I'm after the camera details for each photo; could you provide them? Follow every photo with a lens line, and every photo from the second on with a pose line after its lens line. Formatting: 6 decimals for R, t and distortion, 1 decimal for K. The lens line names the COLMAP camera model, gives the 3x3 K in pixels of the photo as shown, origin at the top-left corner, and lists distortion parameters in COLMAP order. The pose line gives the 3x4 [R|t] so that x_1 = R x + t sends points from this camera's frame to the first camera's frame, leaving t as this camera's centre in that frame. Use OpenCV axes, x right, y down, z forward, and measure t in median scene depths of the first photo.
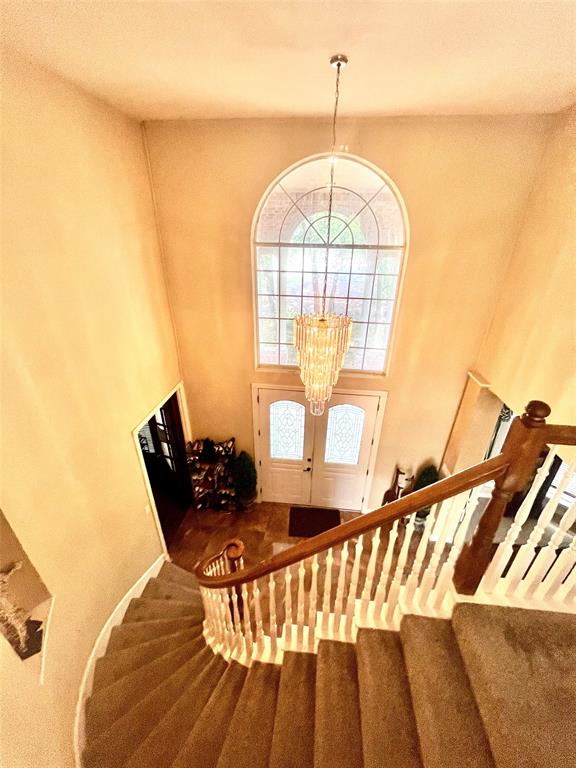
lens RADIAL K [[310.2, 0, 289.3], [0, 310.2, 382.7], [0, 0, 1]] dist [-0.000493, -0.000298]
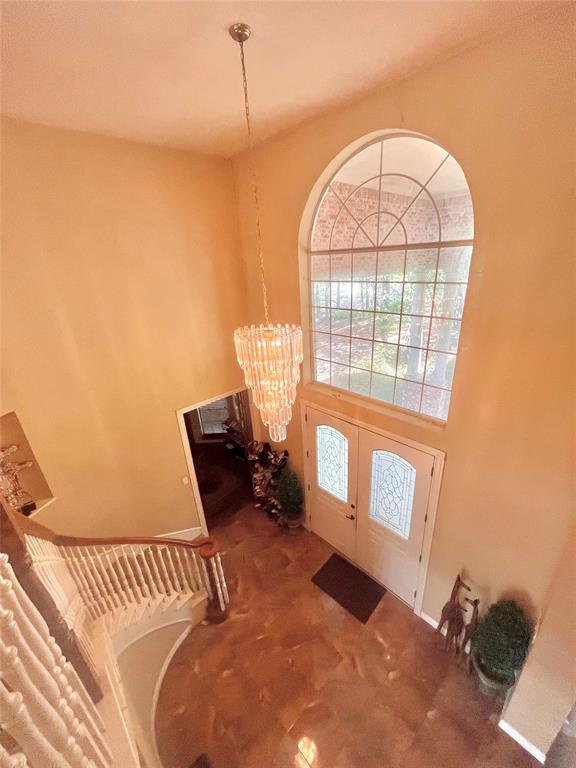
lens RADIAL K [[310.2, 0, 289.3], [0, 310.2, 382.7], [0, 0, 1]] dist [-0.000493, -0.000298]
pose [[0.758922, 0.185220, -0.624285, 0.407912], [-0.225063, 0.974222, 0.015442, -0.049465], [0.611052, 0.128784, 0.781044, 0.215429]]
